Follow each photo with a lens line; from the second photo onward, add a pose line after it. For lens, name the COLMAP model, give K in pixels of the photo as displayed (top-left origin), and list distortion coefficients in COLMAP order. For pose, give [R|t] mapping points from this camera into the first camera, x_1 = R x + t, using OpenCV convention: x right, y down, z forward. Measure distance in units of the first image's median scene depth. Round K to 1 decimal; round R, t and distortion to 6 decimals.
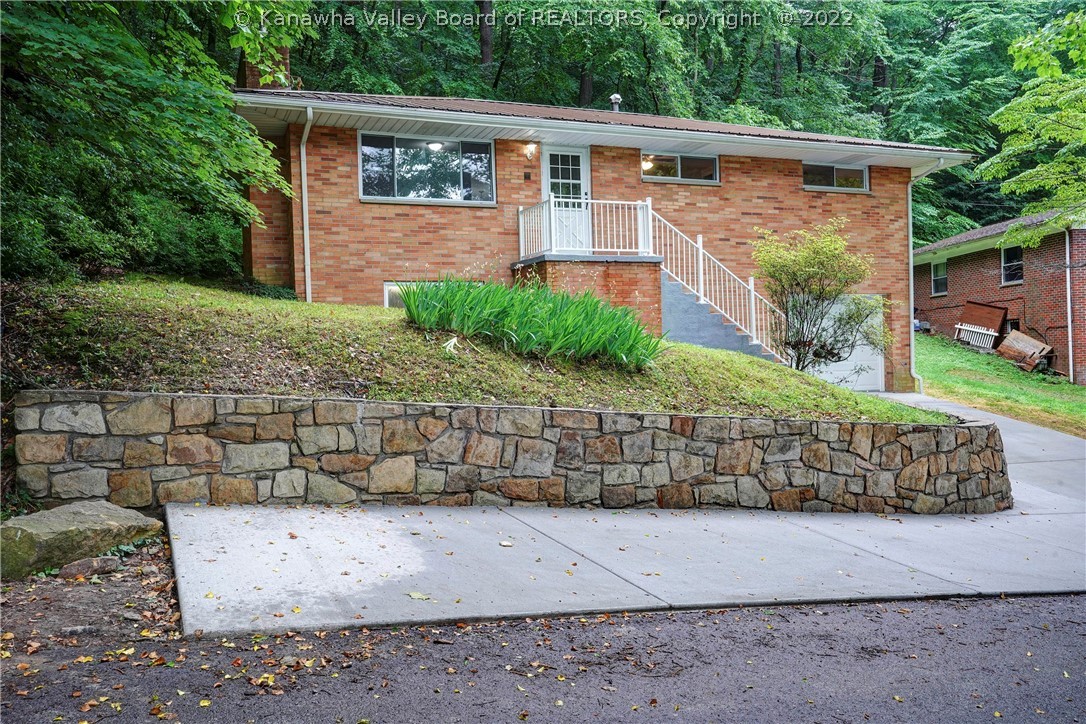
lens RADIAL K [[825.5, 0, 543.0], [0, 825.5, 362.0], [0, 0, 1]] dist [0.030989, 0.001096]
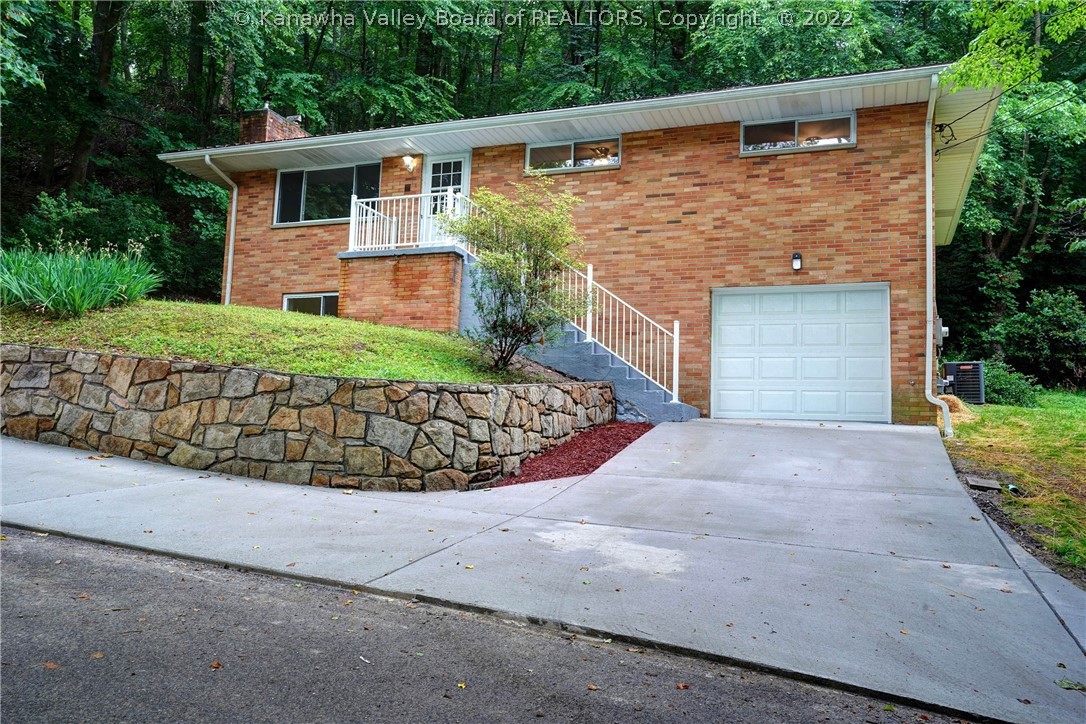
lens RADIAL K [[825.5, 0, 543.0], [0, 825.5, 362.0], [0, 0, 1]] dist [0.030989, 0.001096]
pose [[0.758100, -0.021437, -0.651786, 0.760844], [-0.058231, 0.993242, -0.100397, 0.083078], [0.649534, 0.114065, 0.751728, 0.350263]]
